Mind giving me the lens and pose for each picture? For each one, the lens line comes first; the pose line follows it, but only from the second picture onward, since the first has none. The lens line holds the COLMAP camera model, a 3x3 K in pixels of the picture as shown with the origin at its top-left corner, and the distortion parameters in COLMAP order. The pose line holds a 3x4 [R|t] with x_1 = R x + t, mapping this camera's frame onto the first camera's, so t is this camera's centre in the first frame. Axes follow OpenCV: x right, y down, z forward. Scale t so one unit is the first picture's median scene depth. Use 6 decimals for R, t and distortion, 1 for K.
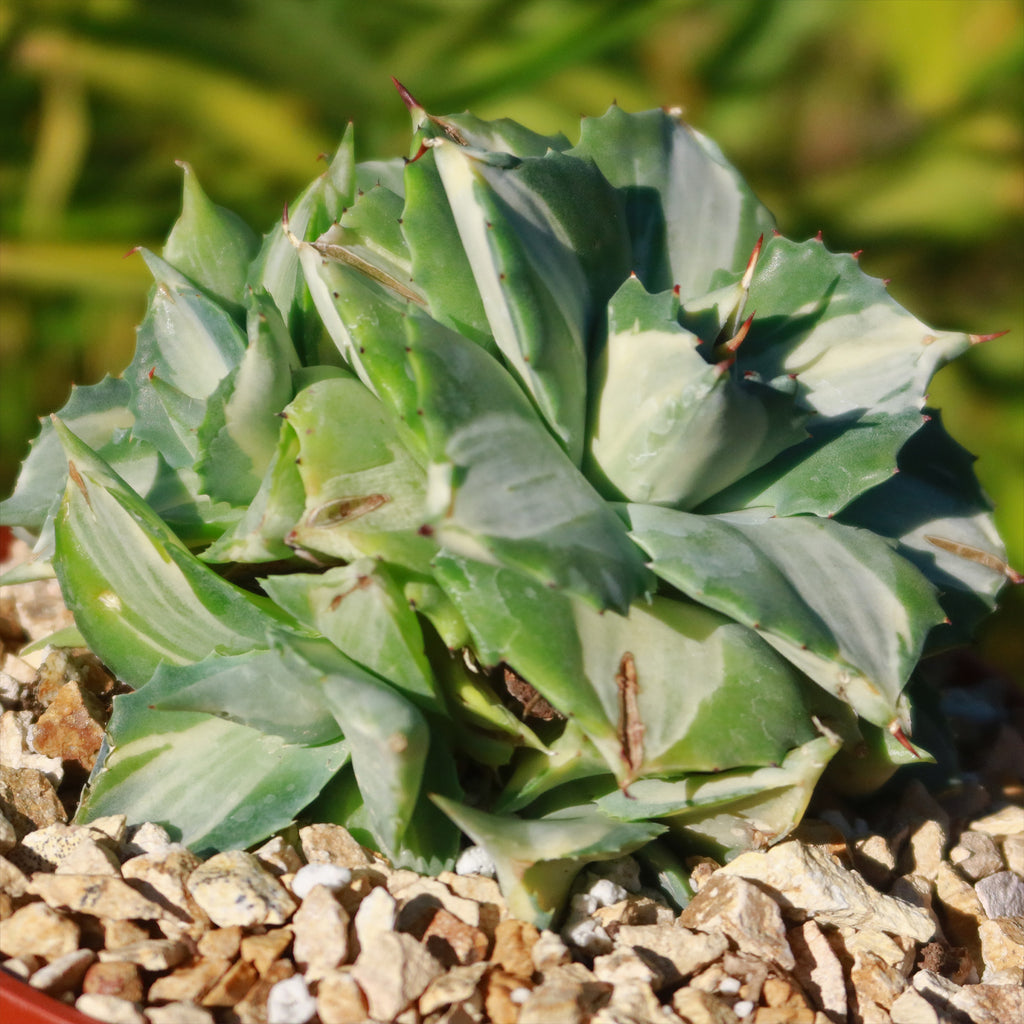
lens RADIAL K [[3070.4, 0, 513.9], [0, 3070.4, 488.5], [0, 0, 1]] dist [0.096677, 0.383859]
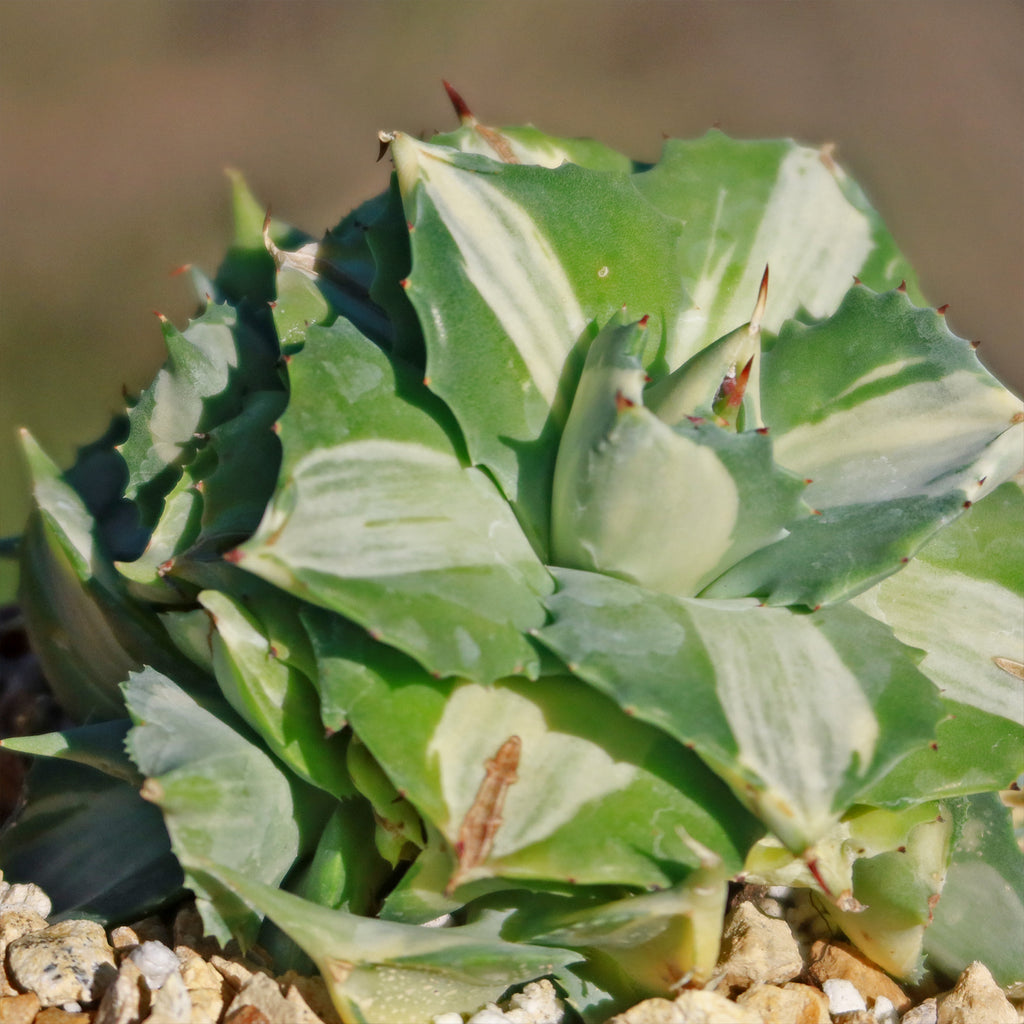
lens RADIAL K [[3482.2, 0, 512.0], [0, 3482.2, 512.0], [0, 0, 1]] dist [0.065193, 1.158483]
pose [[0.929821, 0.072937, -0.360713, 0.370154], [-0.101589, 0.992949, -0.061093, 0.049887], [0.353713, 0.093450, 0.930674, 0.102558]]
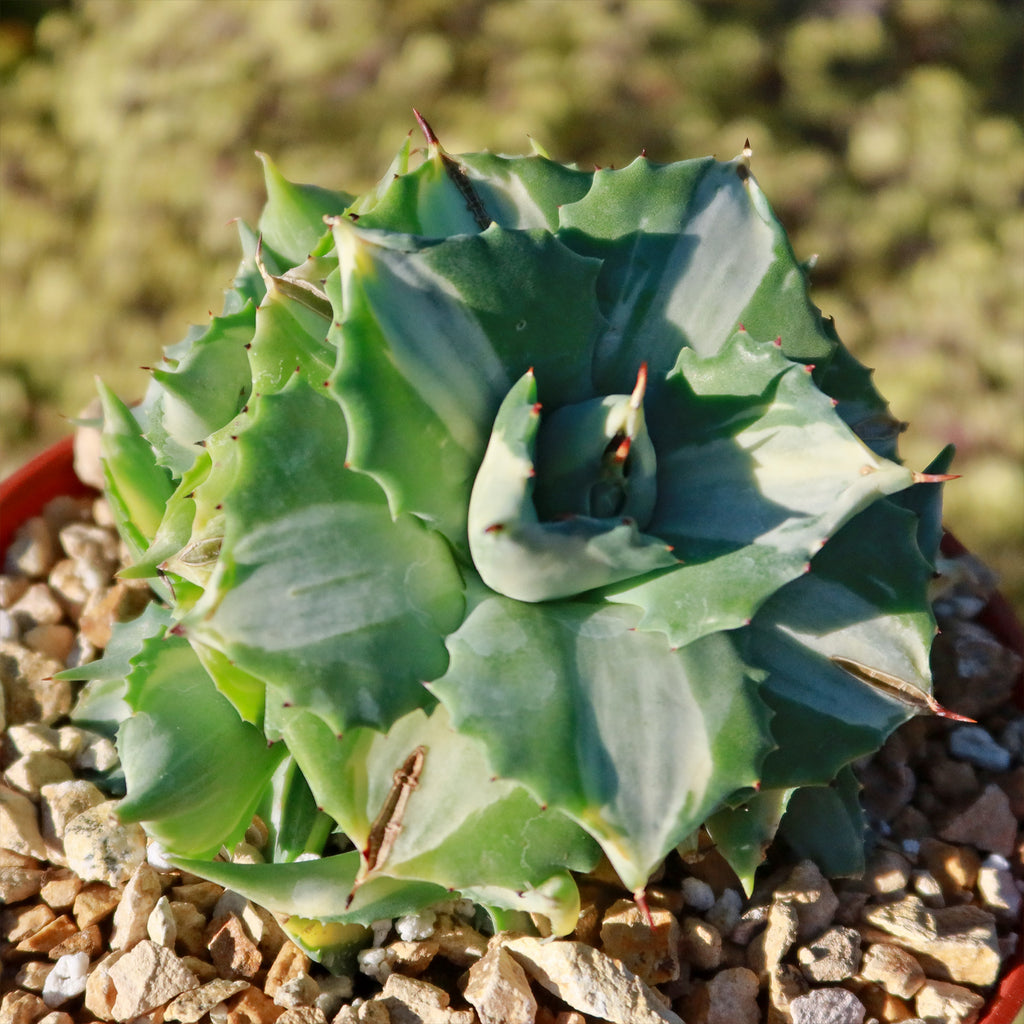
lens RADIAL K [[1901.4, 0, 512.0], [0, 1901.4, 512.0], [0, 0, 1]] dist [0.059072, 0.150082]
pose [[0.872509, 0.238149, -0.426629, 0.316488], [-0.108439, 0.945779, 0.306174, -0.220787], [0.476412, -0.220877, 0.851026, 0.472020]]
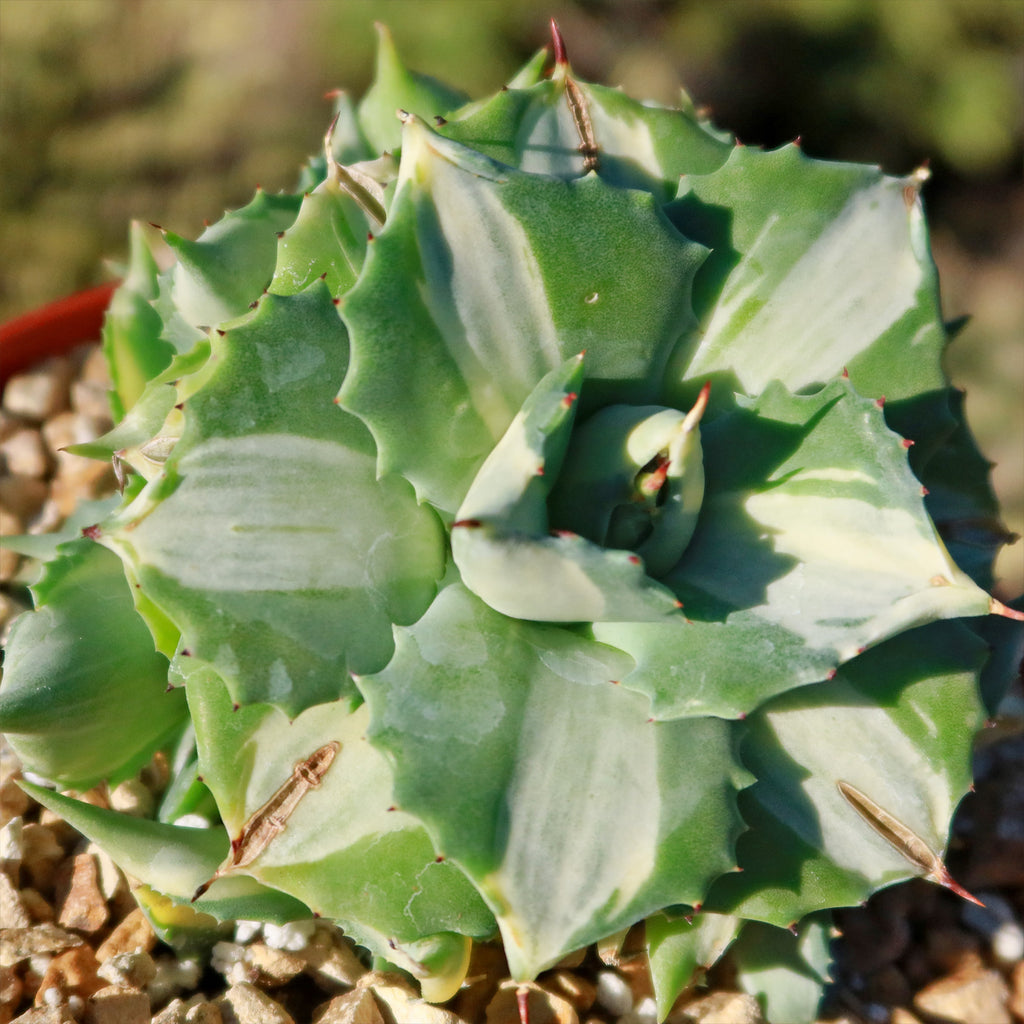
lens RADIAL K [[1920.1, 0, 512.0], [0, 1920.1, 512.0], [0, 0, 1]] dist [0.037510, 0.104252]
pose [[0.728903, 0.481661, -0.486521, 0.308486], [-0.341707, 0.871757, 0.351106, -0.214997], [0.593242, -0.089674, 0.800014, 0.579678]]
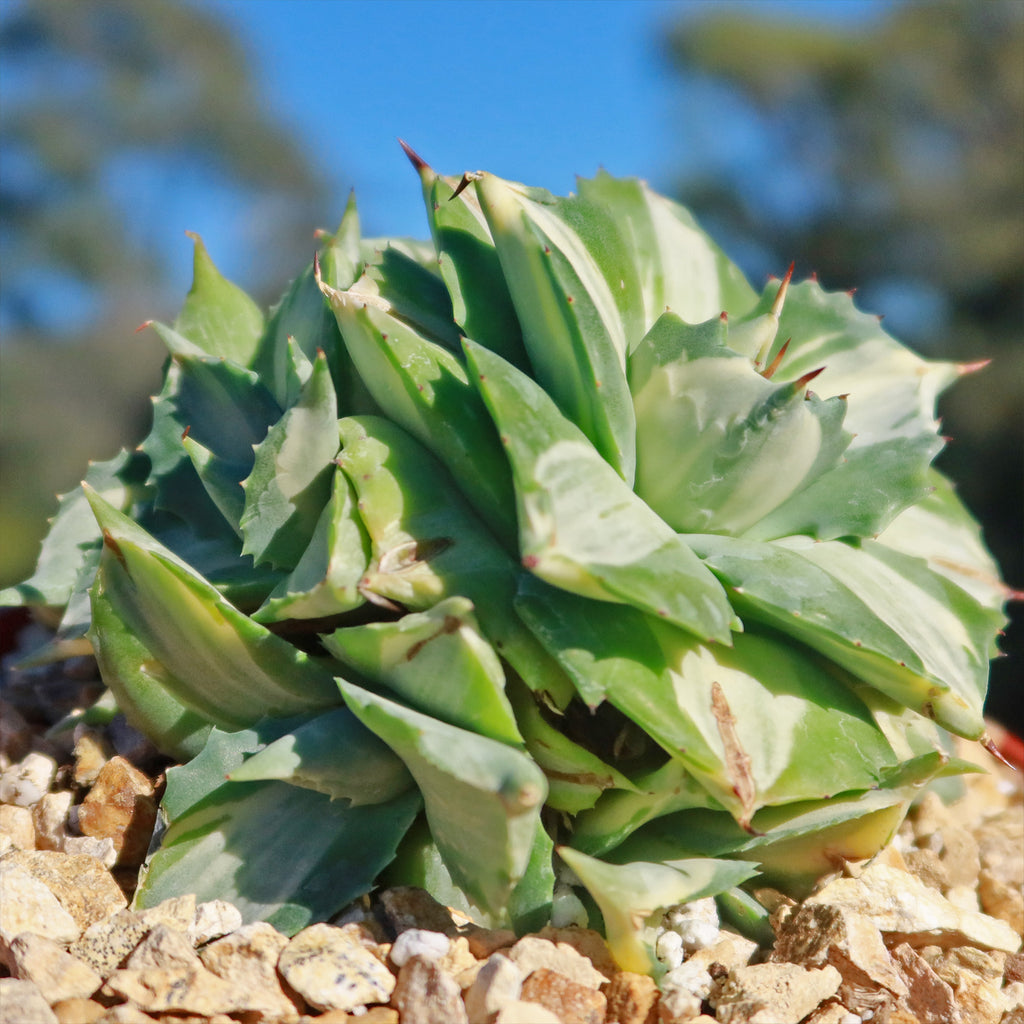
lens RADIAL K [[1901.4, 0, 512.0], [0, 1901.4, 512.0], [0, 0, 1]] dist [0.059072, 0.150082]
pose [[0.987656, -0.057178, 0.145829, -0.109296], [0.065263, 0.996550, -0.051275, 0.025949], [-0.142394, 0.060160, 0.987980, 0.405213]]
